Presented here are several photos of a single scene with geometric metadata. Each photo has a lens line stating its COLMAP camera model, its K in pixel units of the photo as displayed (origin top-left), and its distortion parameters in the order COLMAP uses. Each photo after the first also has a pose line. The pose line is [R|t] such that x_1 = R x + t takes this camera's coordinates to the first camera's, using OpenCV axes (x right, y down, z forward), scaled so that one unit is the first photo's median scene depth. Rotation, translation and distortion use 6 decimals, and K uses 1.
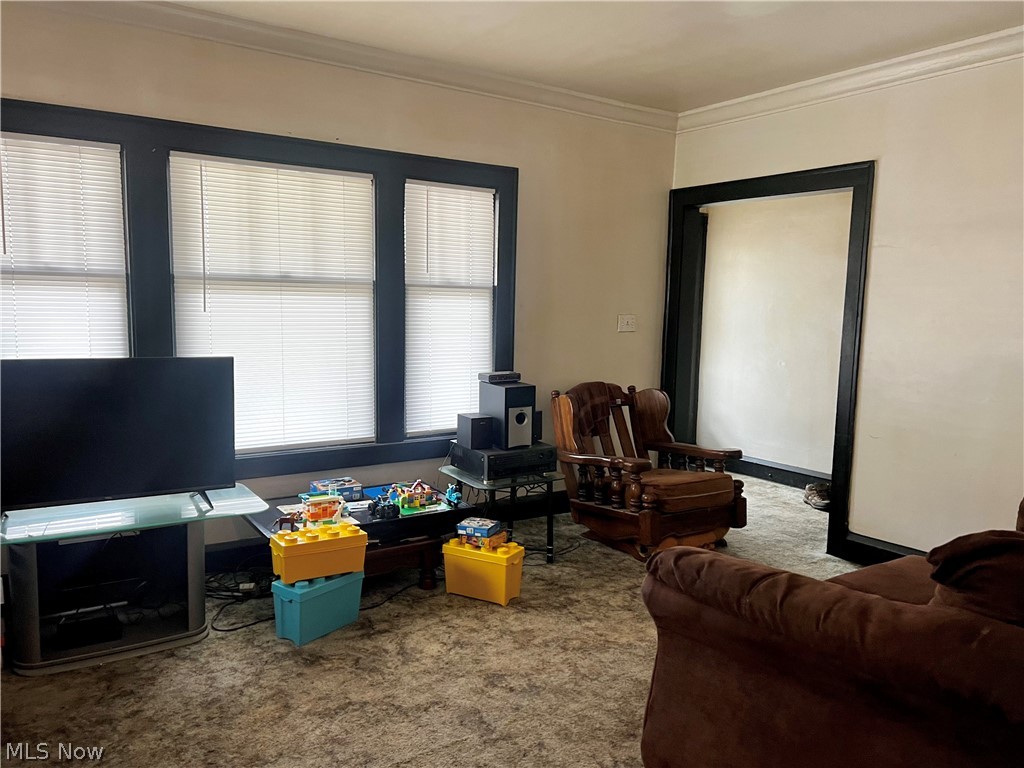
lens RADIAL K [[762.6, 0, 512.0], [0, 762.6, 384.0], [0, 0, 1]] dist [0.069222, -0.101919]
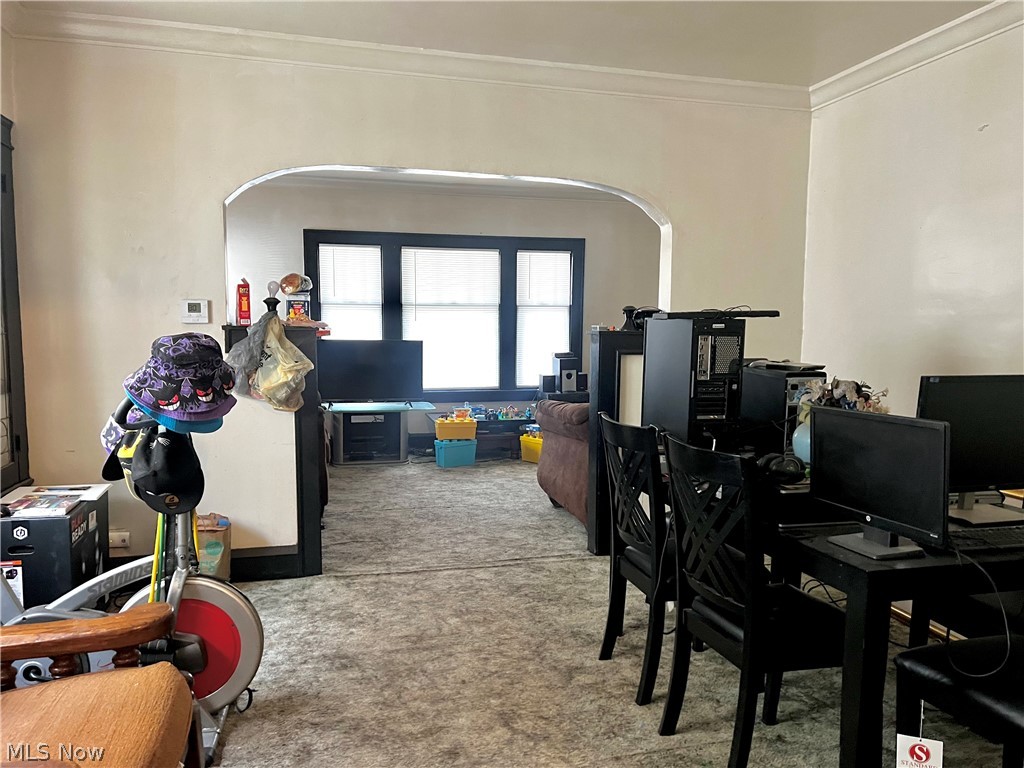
lens RADIAL K [[762.6, 0, 512.0], [0, 762.6, 384.0], [0, 0, 1]] dist [0.069222, -0.101919]
pose [[0.945997, 0.016242, -0.323767, 0.483192], [-0.026665, 0.999258, -0.027784, 0.120150], [0.323076, 0.034917, 0.945729, -0.804366]]
